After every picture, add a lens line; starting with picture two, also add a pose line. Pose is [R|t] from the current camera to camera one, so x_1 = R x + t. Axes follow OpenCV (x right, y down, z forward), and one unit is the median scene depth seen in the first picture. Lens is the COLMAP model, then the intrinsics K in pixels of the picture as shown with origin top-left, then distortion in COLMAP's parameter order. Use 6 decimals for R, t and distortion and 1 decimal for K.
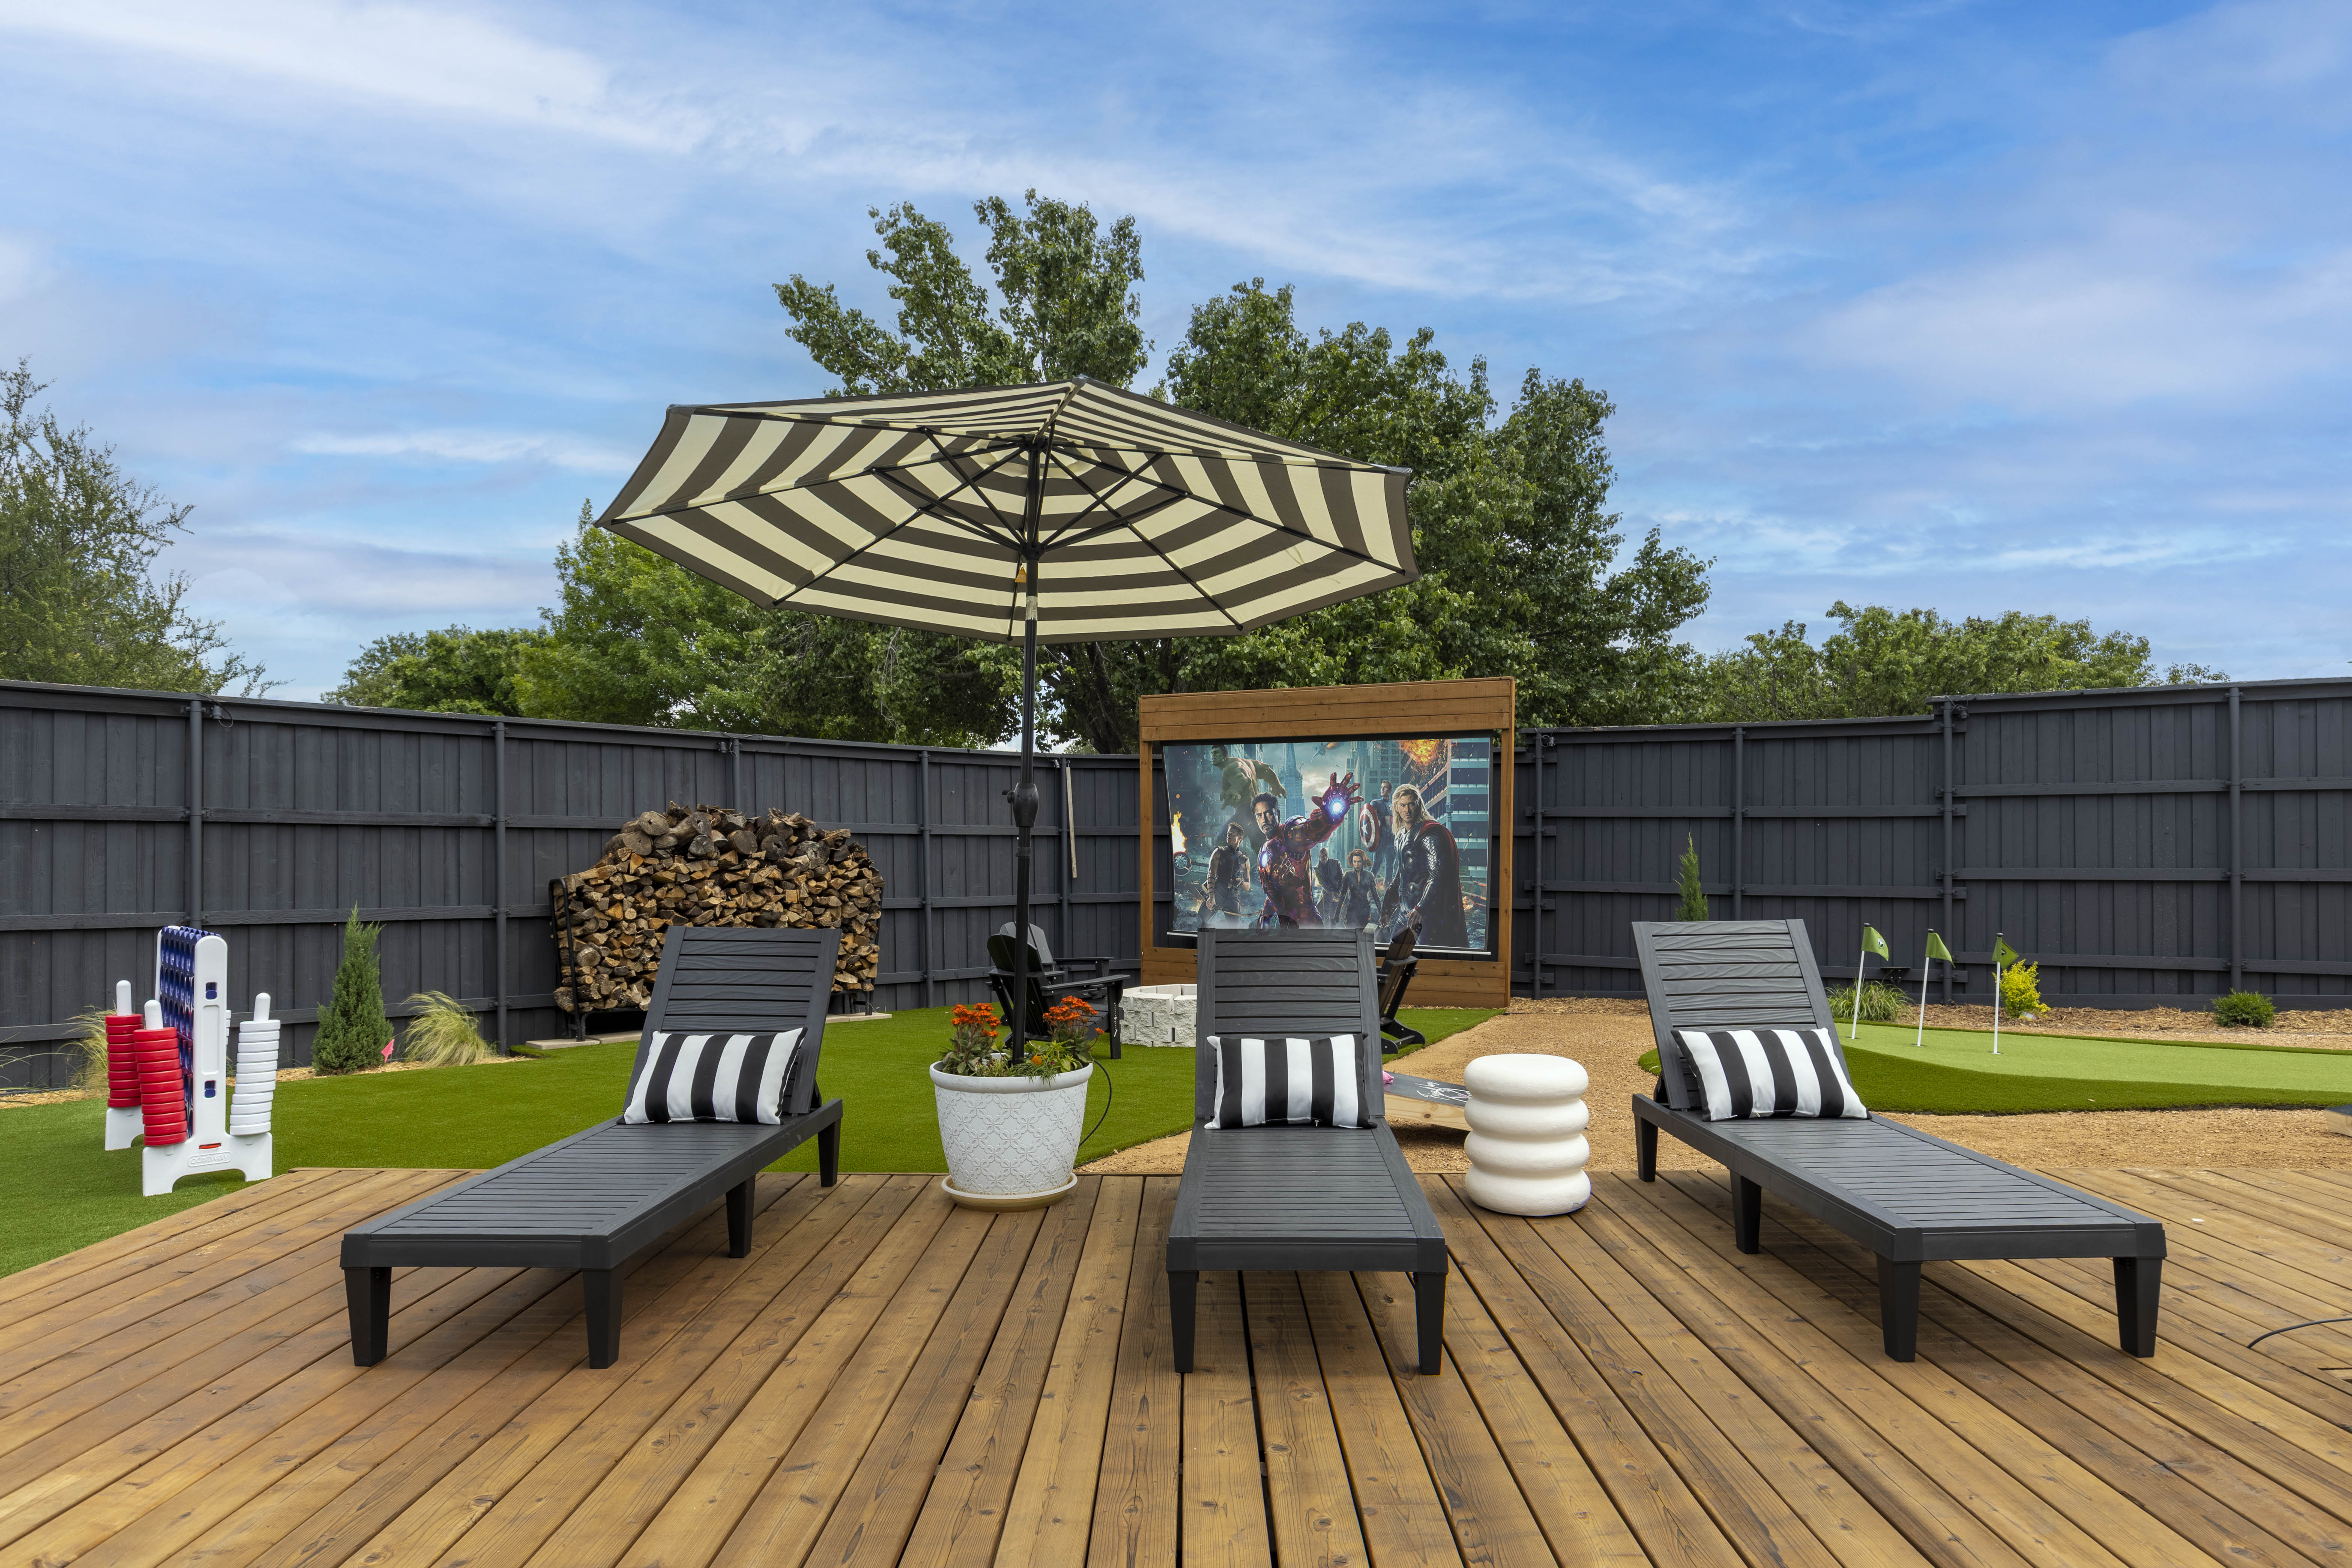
lens RADIAL K [[1327.0, 0, 1207.7], [0, 1327.0, 851.5], [0, 0, 1]] dist [0.001368, -0.000099]
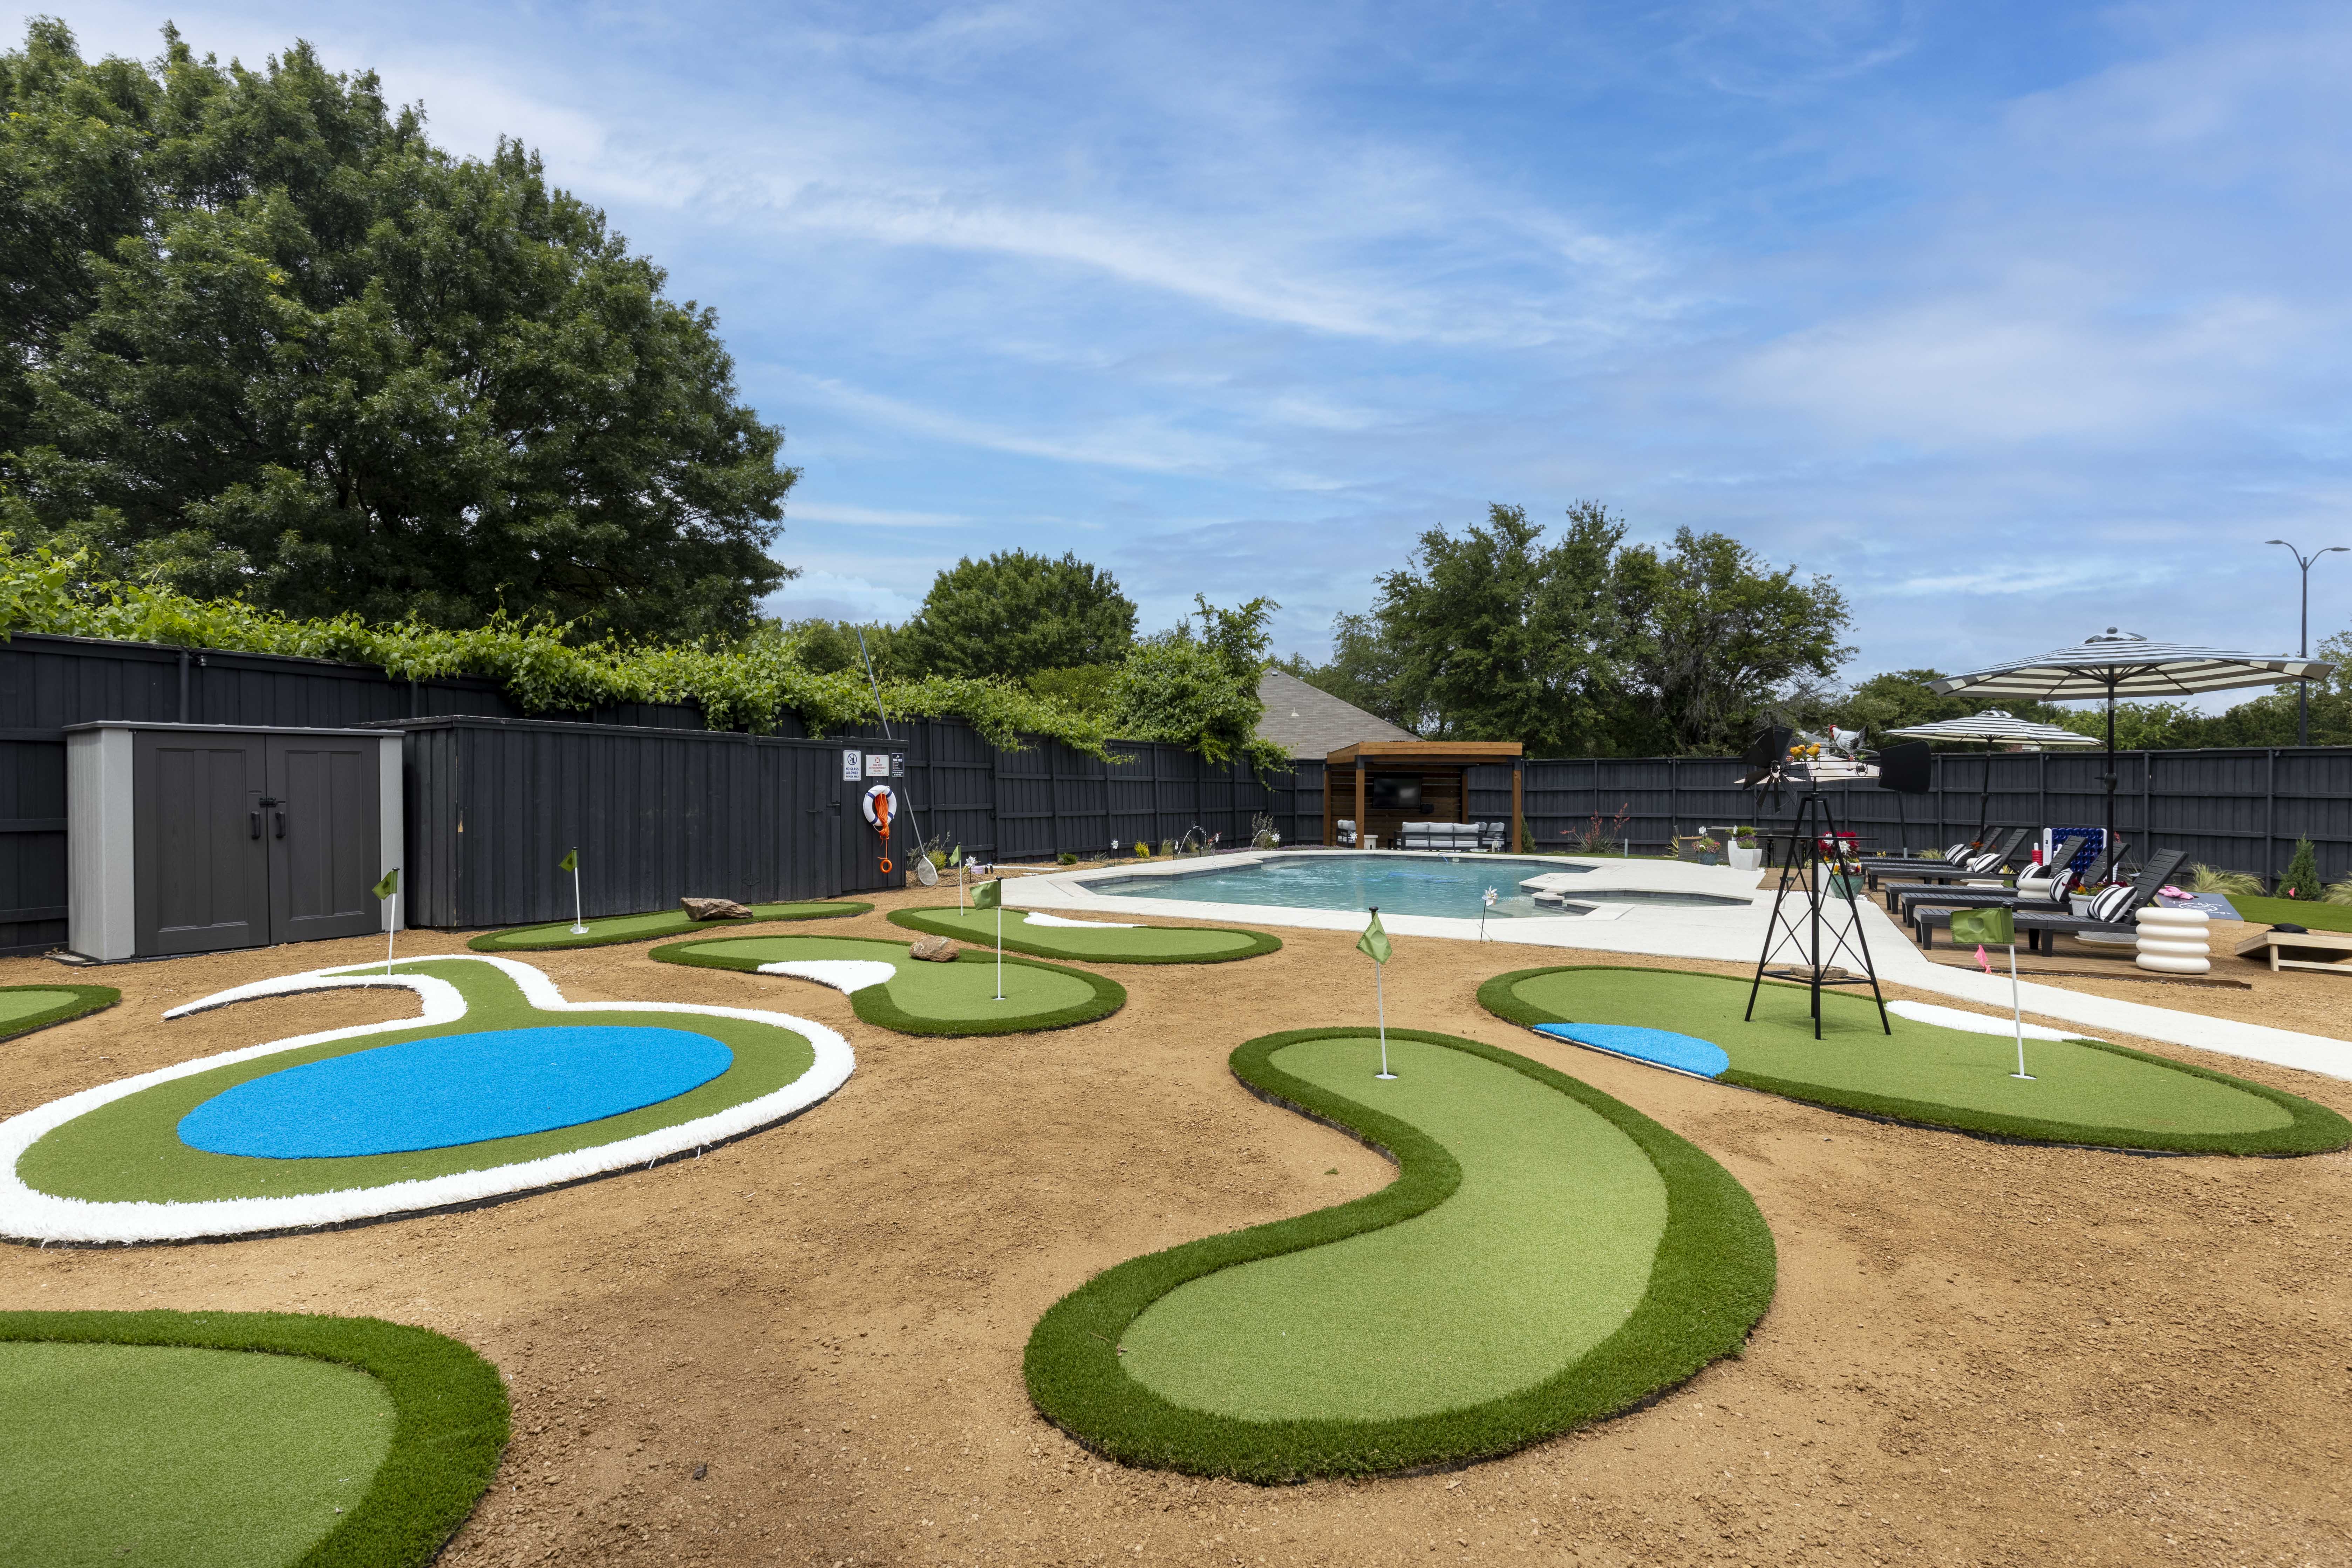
lens RADIAL K [[1056.7, 0, 1164.8], [0, 1056.7, 787.5], [0, 0, 1]] dist [0.008406, -0.000933]
pose [[-0.517010, -0.004850, -0.855966, 1.580568], [-0.011391, 0.999934, 0.001215, -0.014988], [0.855904, 0.010379, -0.517031, 0.183438]]
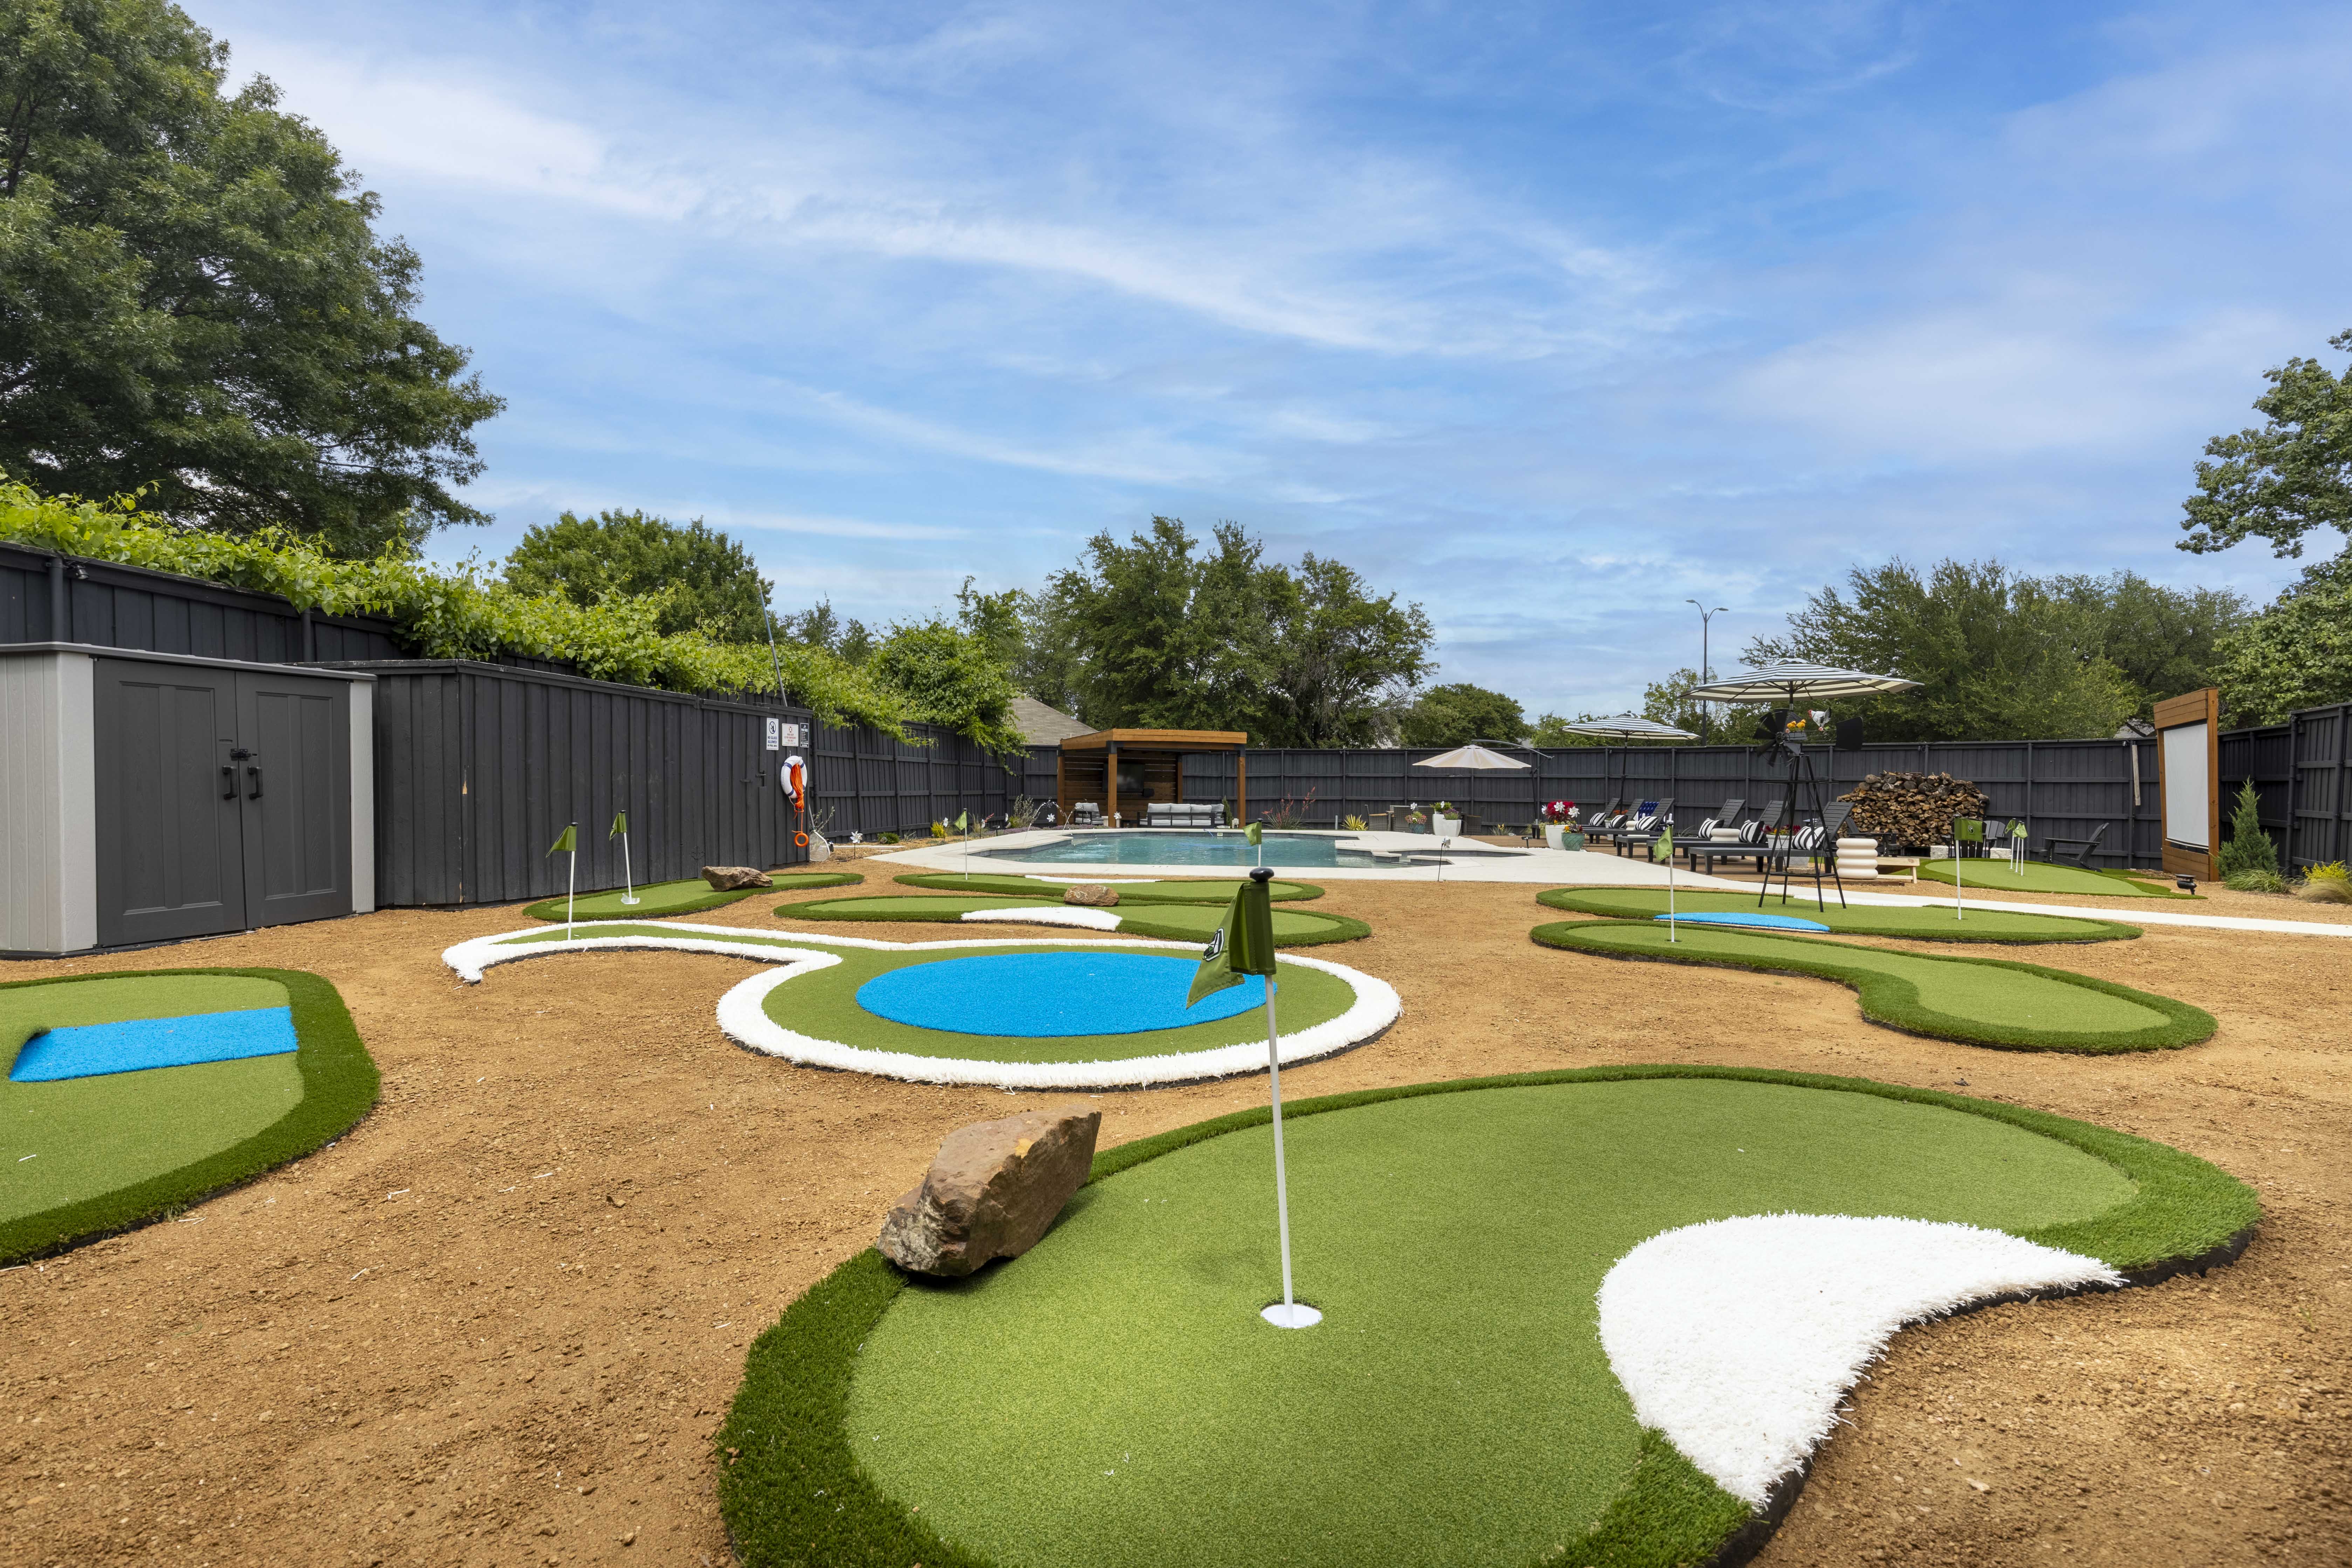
lens RADIAL K [[1056.7, 0, 1162.7], [0, 1056.7, 788.0], [0, 0, 1]] dist [0.008406, -0.000933]
pose [[-0.144857, -0.000730, -0.989452, 1.787813], [-0.013896, 0.999903, 0.001296, 0.014170], [0.989355, 0.013938, -0.144853, -0.128686]]
